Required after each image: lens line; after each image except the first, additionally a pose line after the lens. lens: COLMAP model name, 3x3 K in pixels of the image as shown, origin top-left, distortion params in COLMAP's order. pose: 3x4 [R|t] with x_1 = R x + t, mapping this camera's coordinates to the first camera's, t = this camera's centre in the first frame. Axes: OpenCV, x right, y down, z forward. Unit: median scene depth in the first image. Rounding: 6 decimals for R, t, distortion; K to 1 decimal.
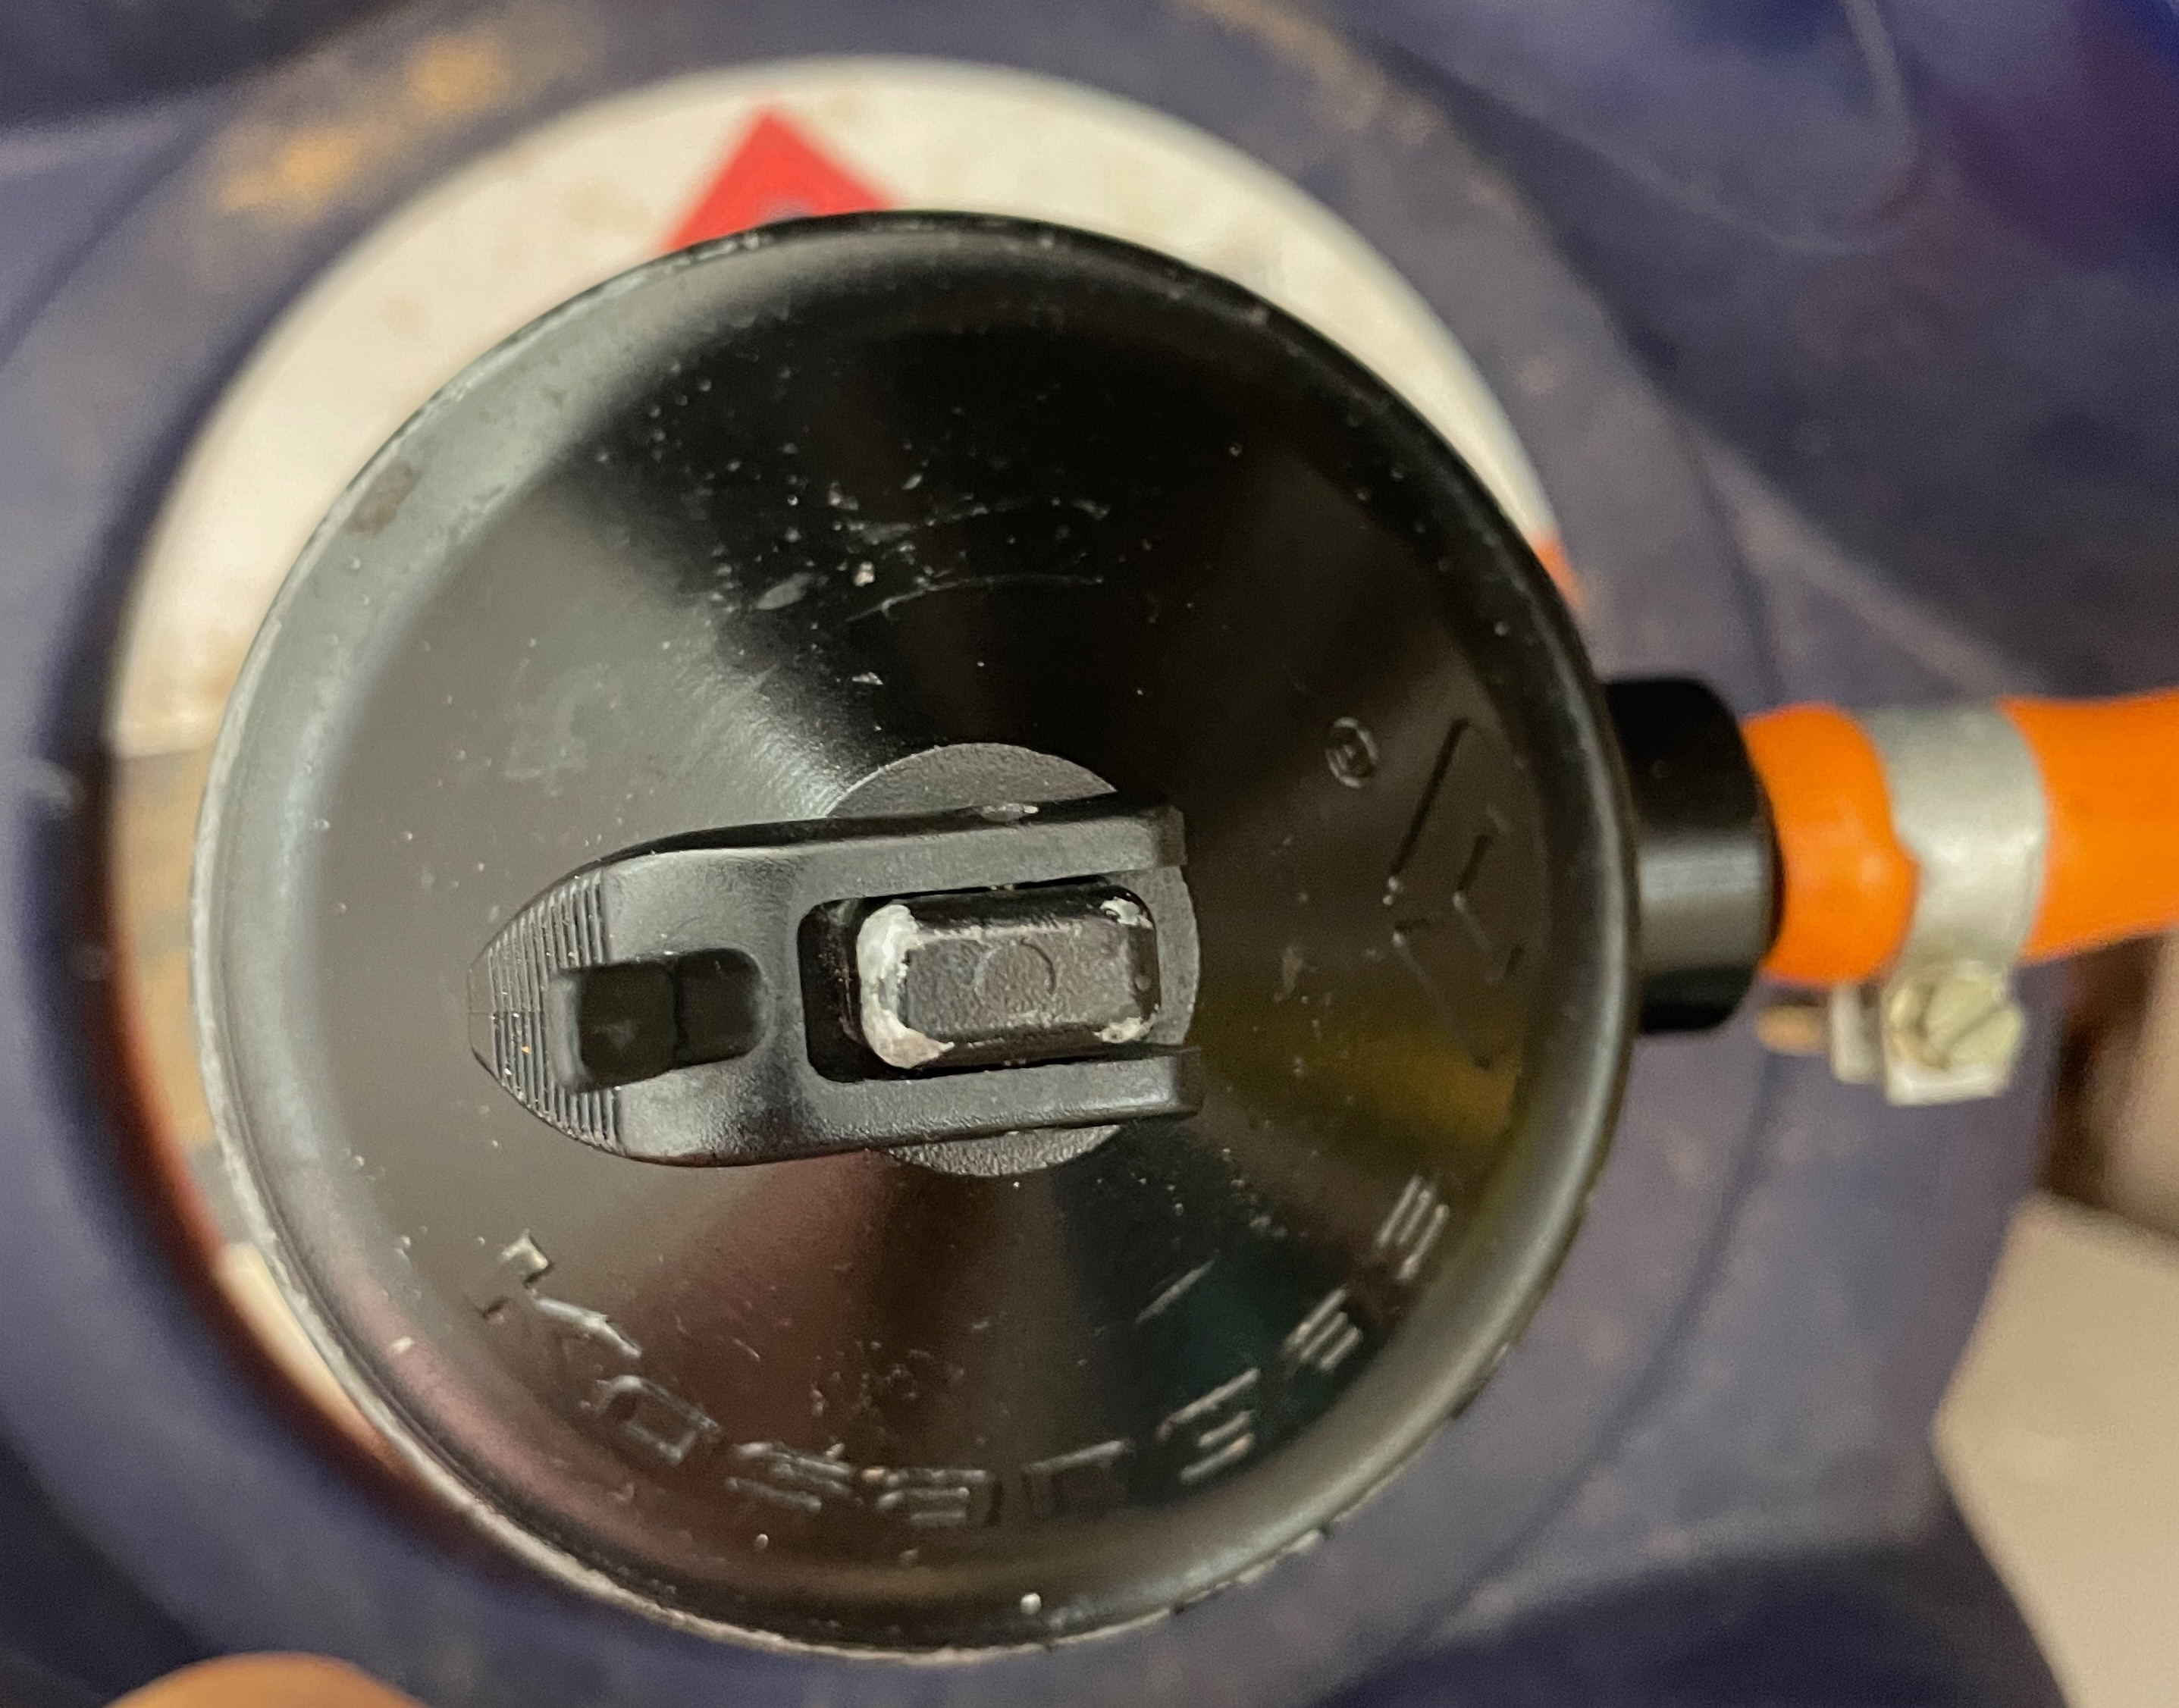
lens RADIAL K [[1794.6, 0, 1079.7], [0, 1794.6, 874.9], [0, 0, 1]] dist [-0.000045, 0.009061]
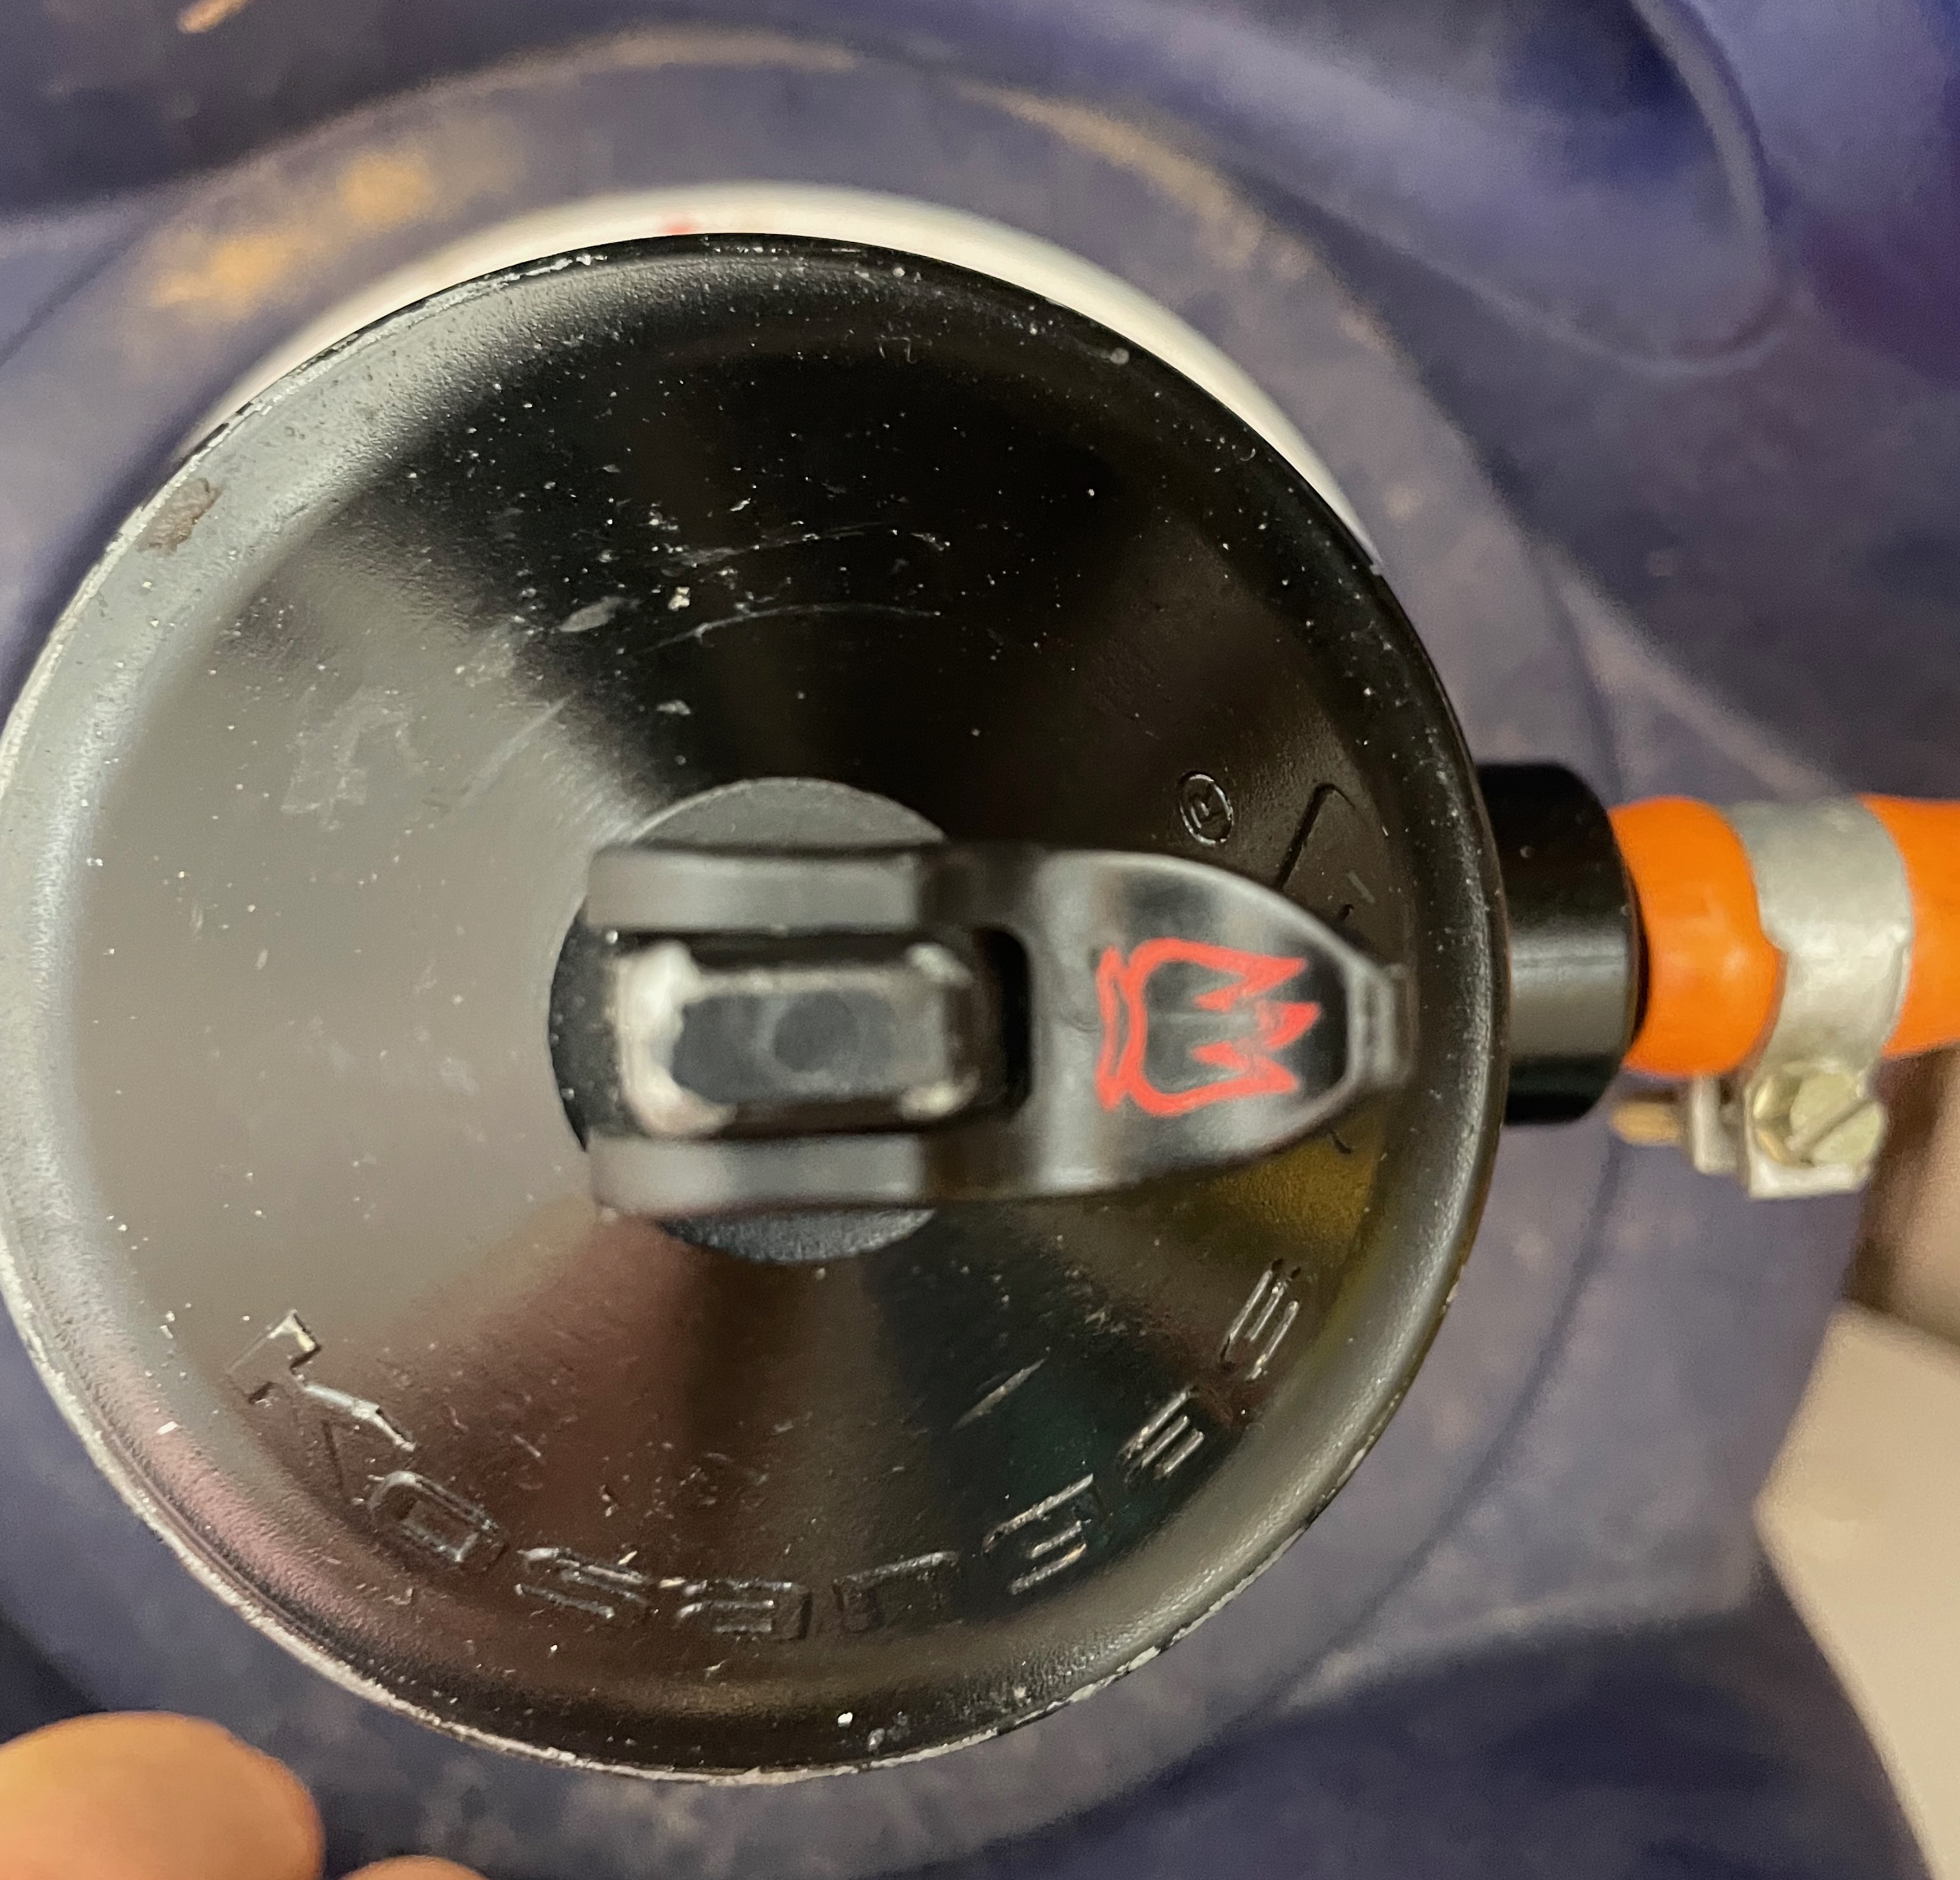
lens RADIAL K [[1669.5, 0, 986.8], [0, 1669.5, 920.2], [0, 0, 1]] dist [0.004927, -0.021445]
pose [[0.999637, 0.024478, 0.011281, 0.026632], [-0.024153, 0.999314, -0.028076, 0.014465], [-0.011960, 0.027794, 0.999542, 0.127595]]
